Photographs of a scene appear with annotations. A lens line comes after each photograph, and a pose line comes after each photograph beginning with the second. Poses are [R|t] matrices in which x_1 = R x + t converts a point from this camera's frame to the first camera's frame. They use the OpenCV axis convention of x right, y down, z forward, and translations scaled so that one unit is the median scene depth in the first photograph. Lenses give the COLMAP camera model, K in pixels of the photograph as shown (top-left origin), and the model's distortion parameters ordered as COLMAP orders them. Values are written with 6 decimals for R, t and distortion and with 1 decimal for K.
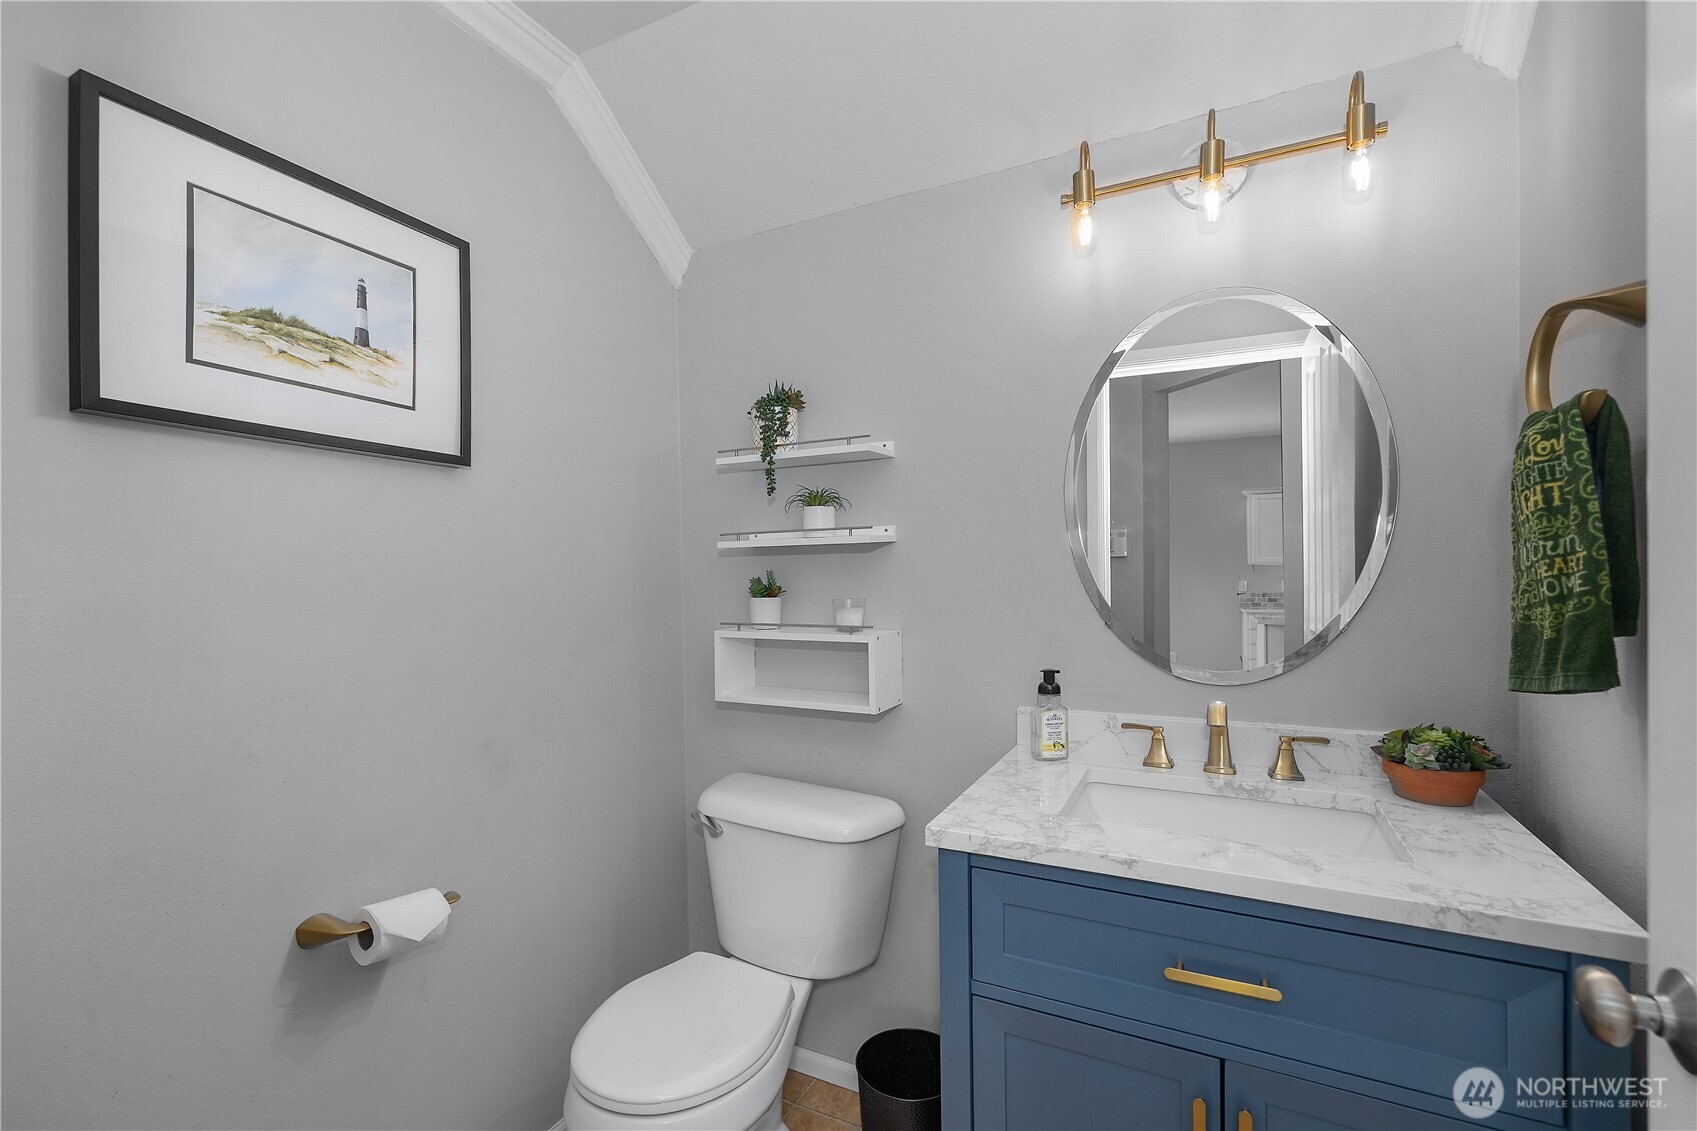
lens RADIAL K [[753.2, 0, 835.2], [0, 753.2, 560.3], [0, 0, 1]] dist [-0.004174, 0.000120]
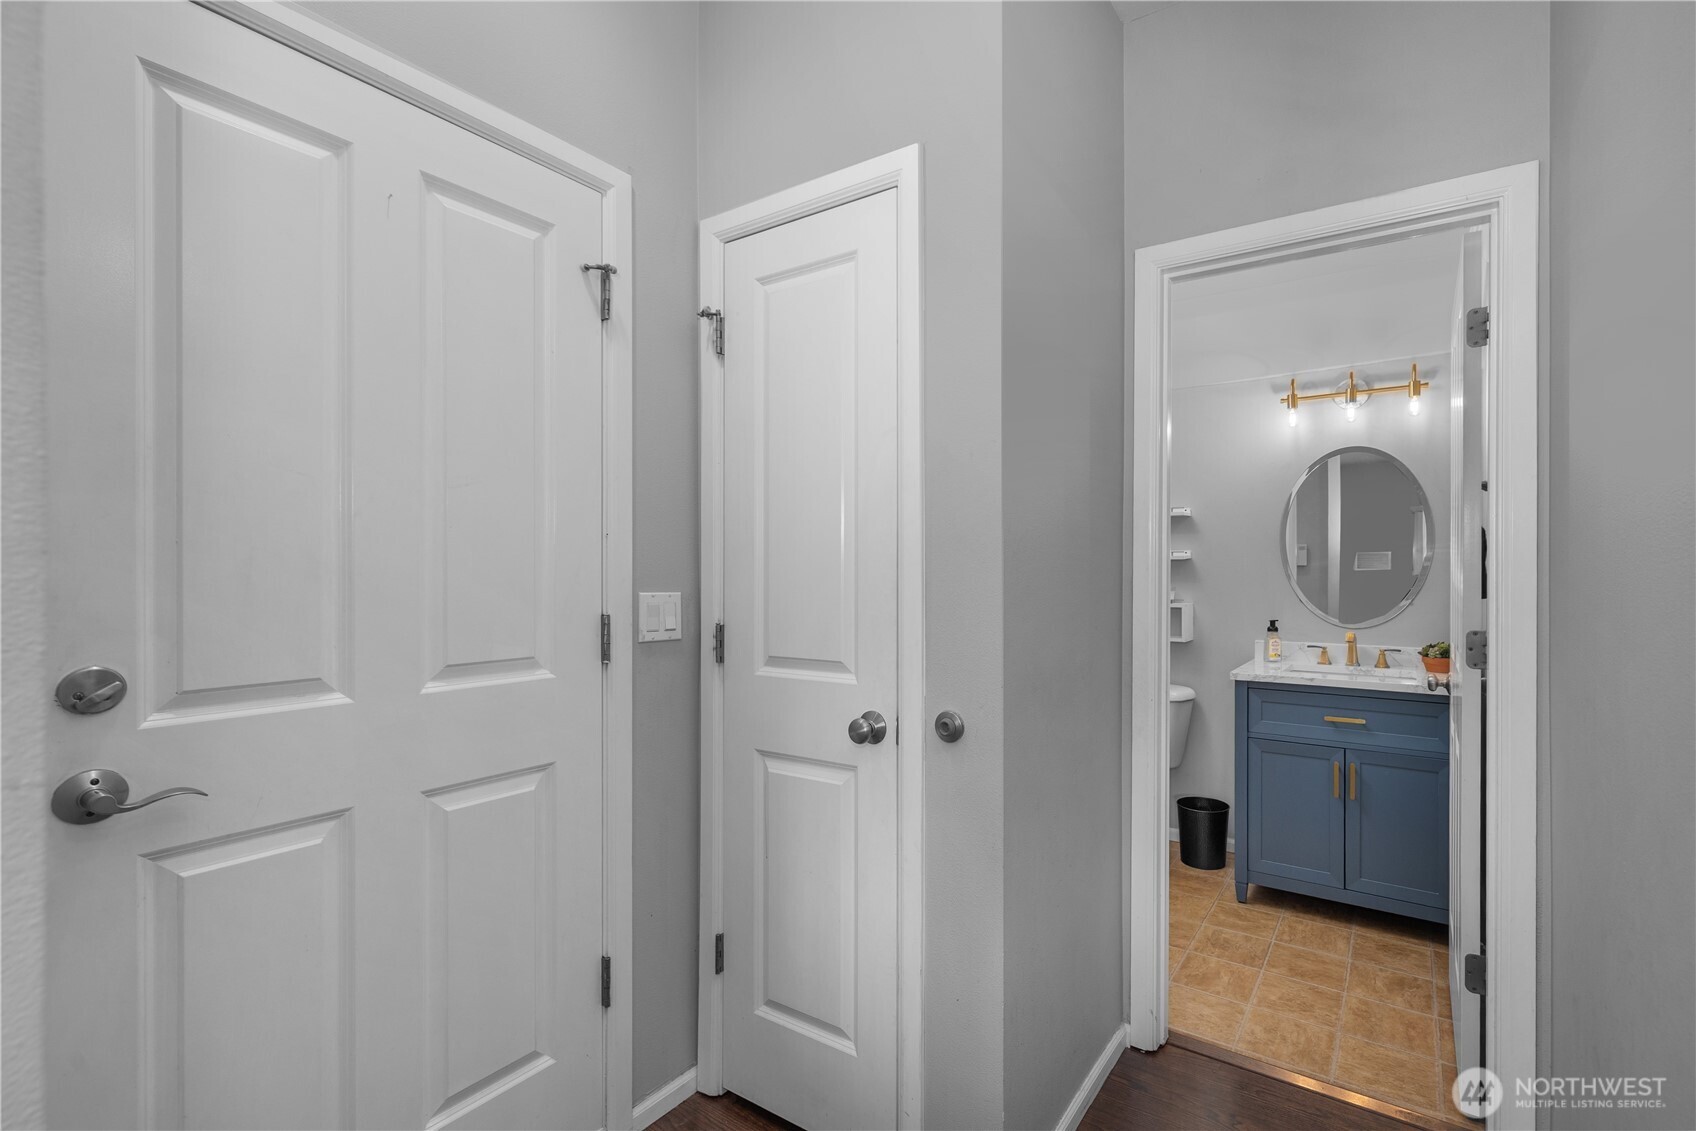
lens RADIAL K [[826.9, 0, 861.9], [0, 826.9, 552.6], [0, 0, 1]] dist [-0.023690, 0.000147]
pose [[0.992569, 0.007436, -0.121452, -0.630574], [-0.008508, 0.999929, -0.008316, -0.024264], [0.121382, 0.009287, 0.992562, -1.566523]]
